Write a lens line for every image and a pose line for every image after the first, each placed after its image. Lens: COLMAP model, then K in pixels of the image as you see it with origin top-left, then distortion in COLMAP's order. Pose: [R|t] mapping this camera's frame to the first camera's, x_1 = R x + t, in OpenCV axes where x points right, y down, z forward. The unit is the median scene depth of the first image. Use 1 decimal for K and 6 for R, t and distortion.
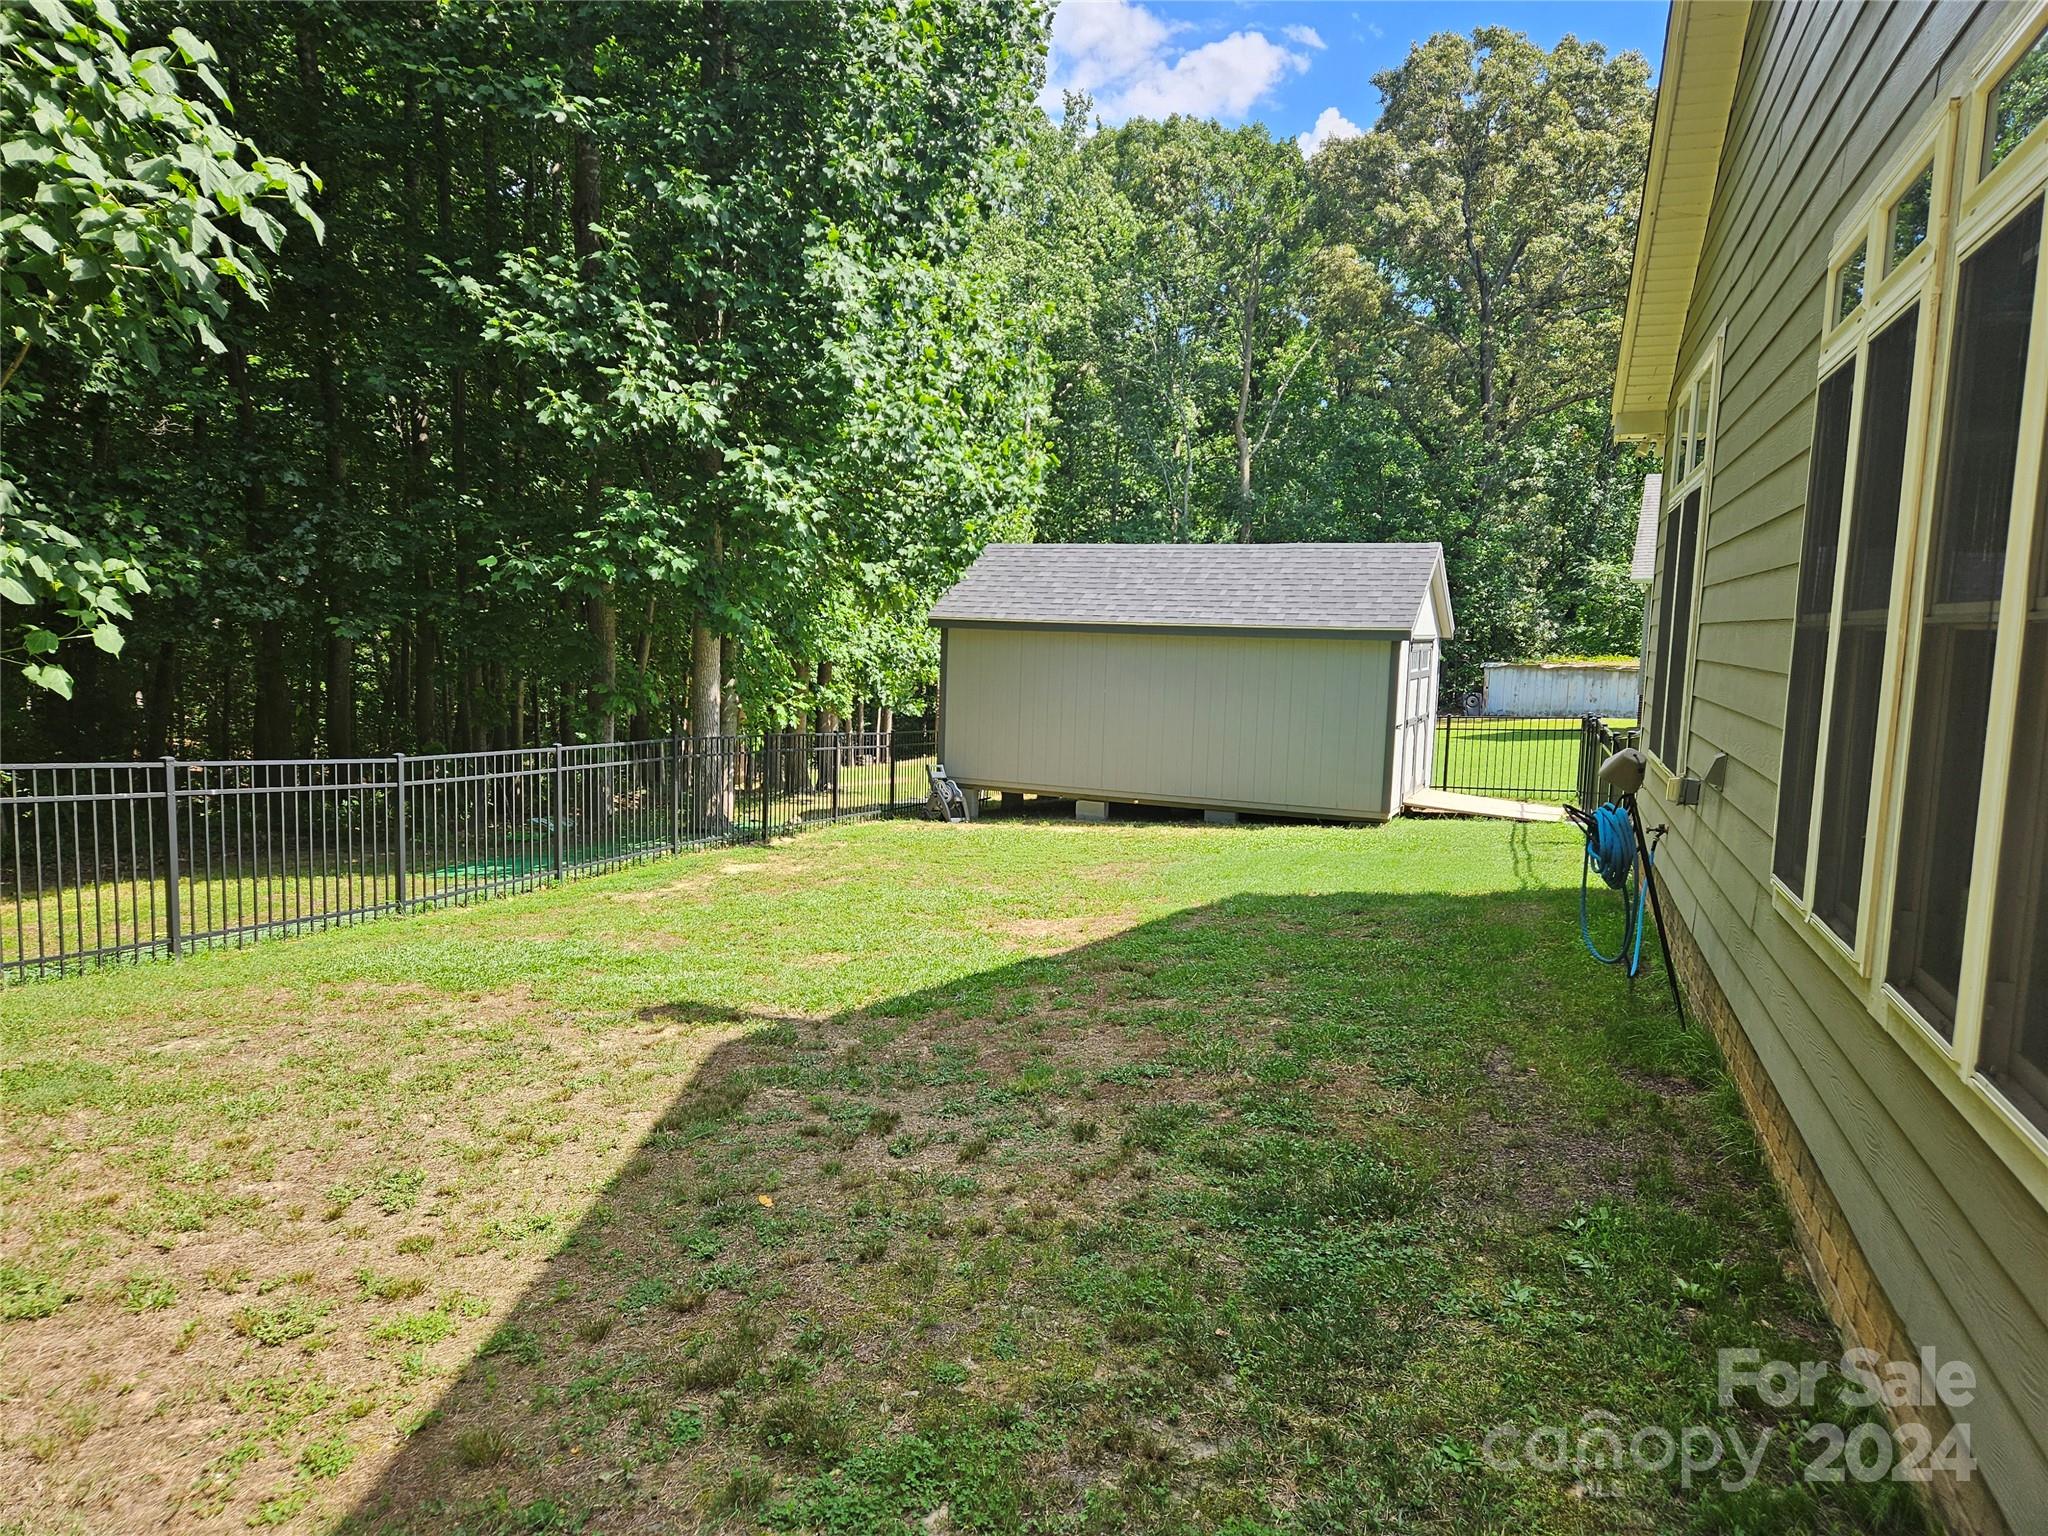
lens RADIAL K [[1384.1, 0, 1023.7], [0, 1384.1, 777.4], [0, 0, 1]] dist [0.060581, -0.004039]
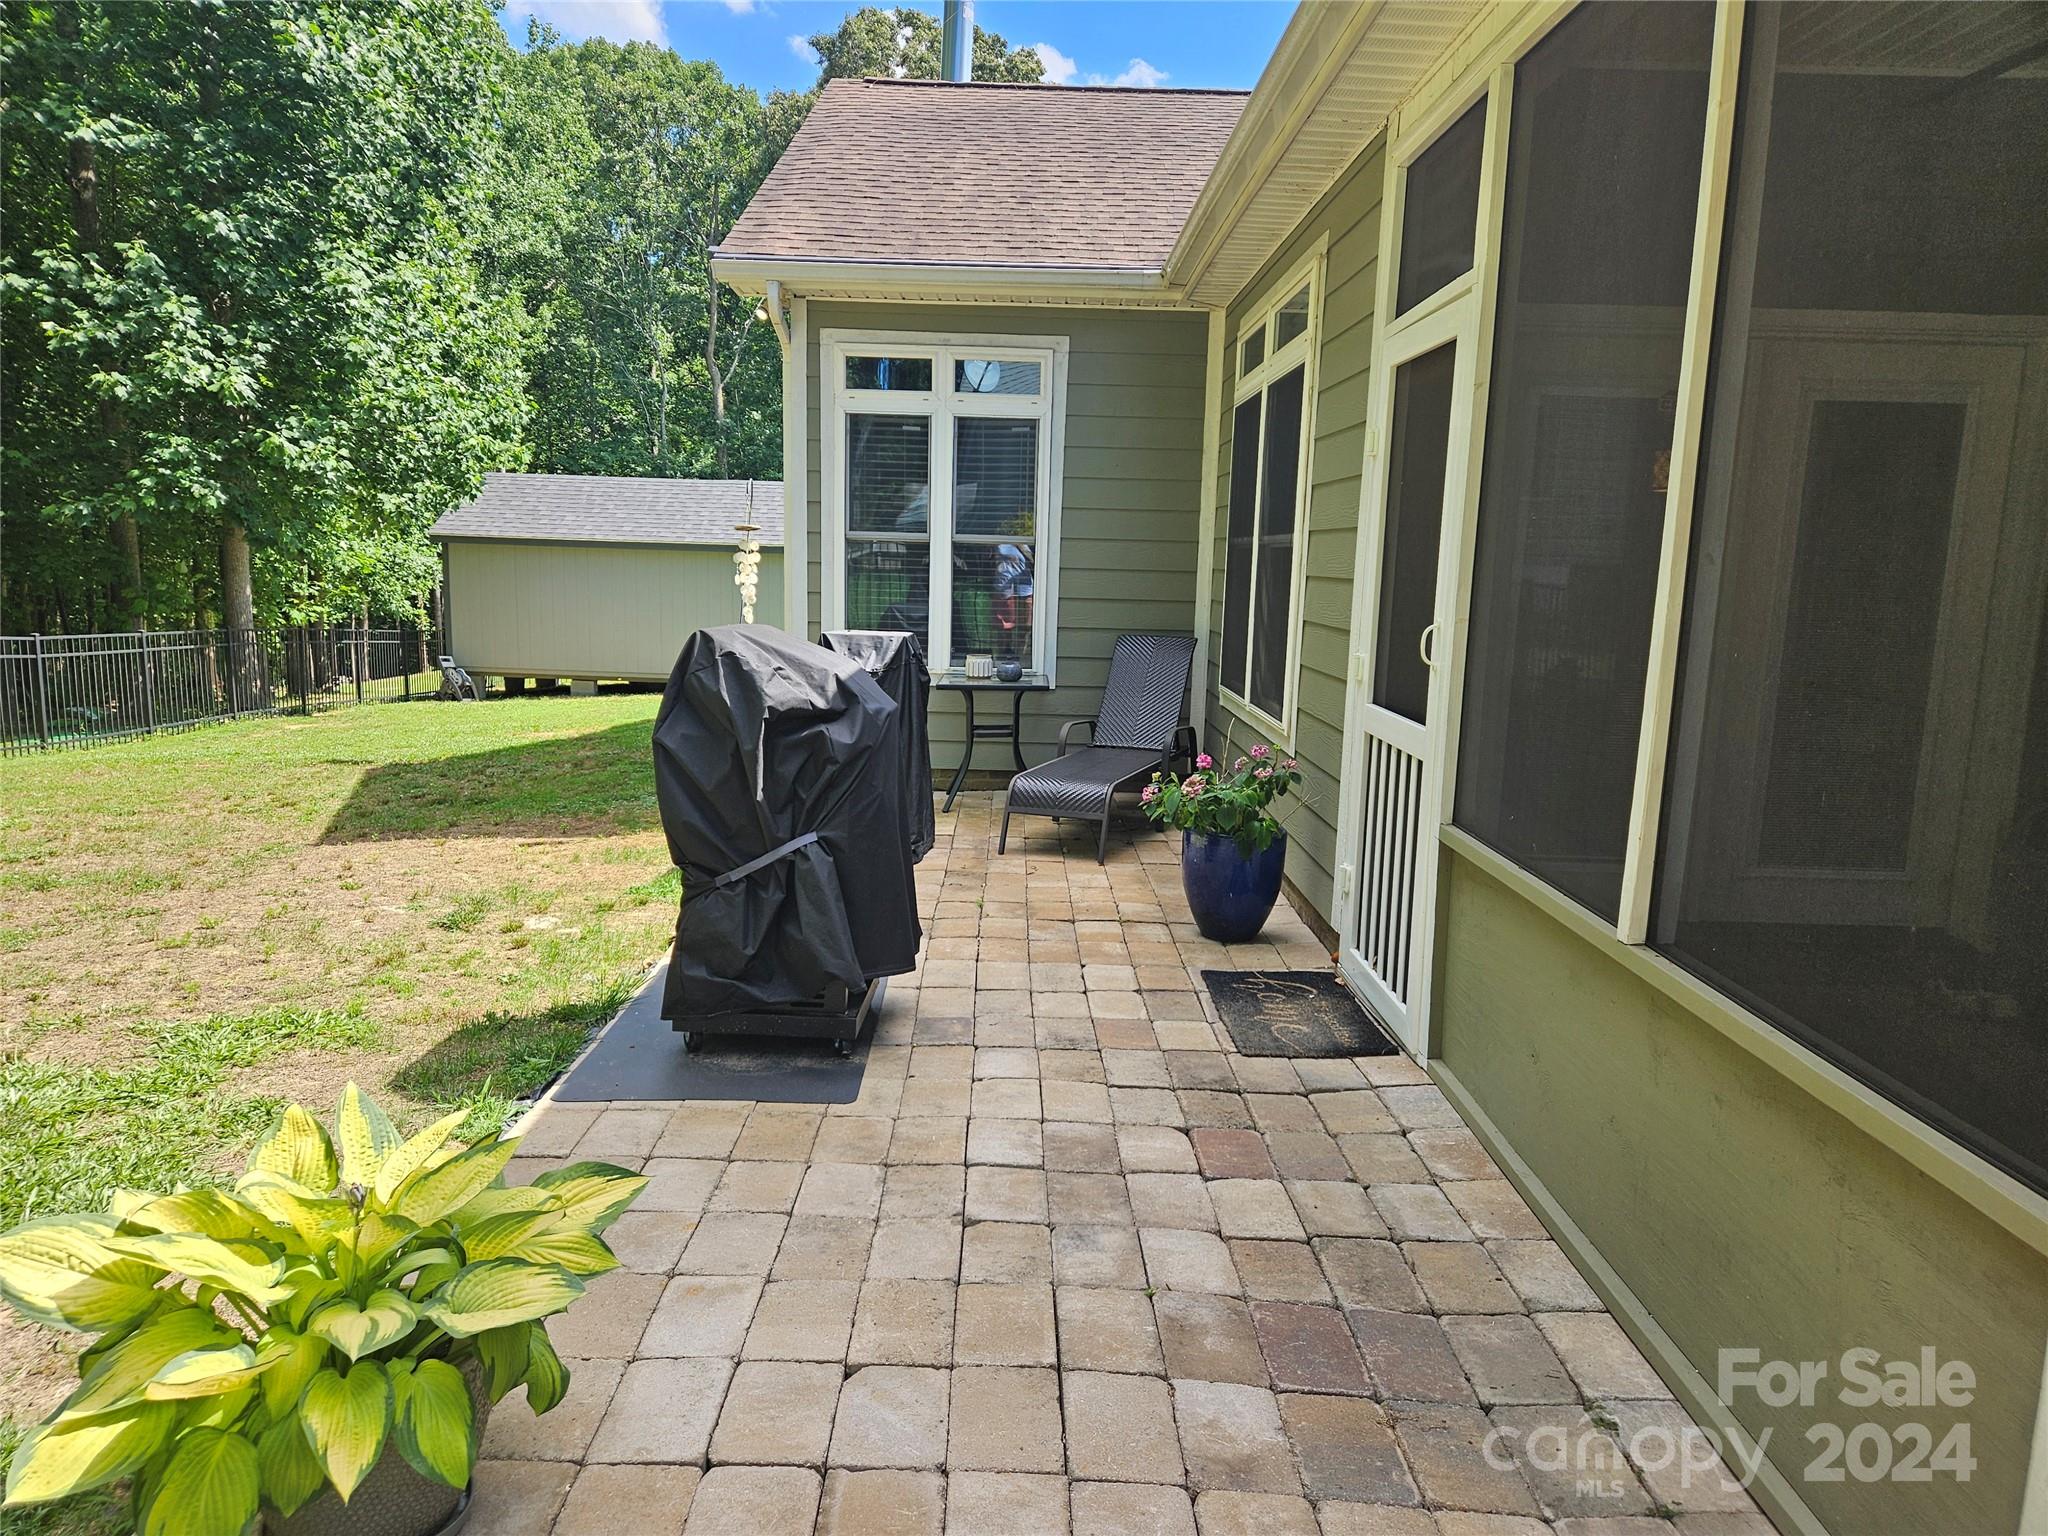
lens RADIAL K [[1384.1, 0, 1056.1], [0, 1384.1, 759.4], [0, 0, 1]] dist [0.060581, -0.004039]
pose [[0.931979, -0.061944, 0.357182, -0.008353], [0.043900, 0.997327, 0.058414, 0.033664], [-0.359845, -0.038760, 0.932207, -0.355668]]
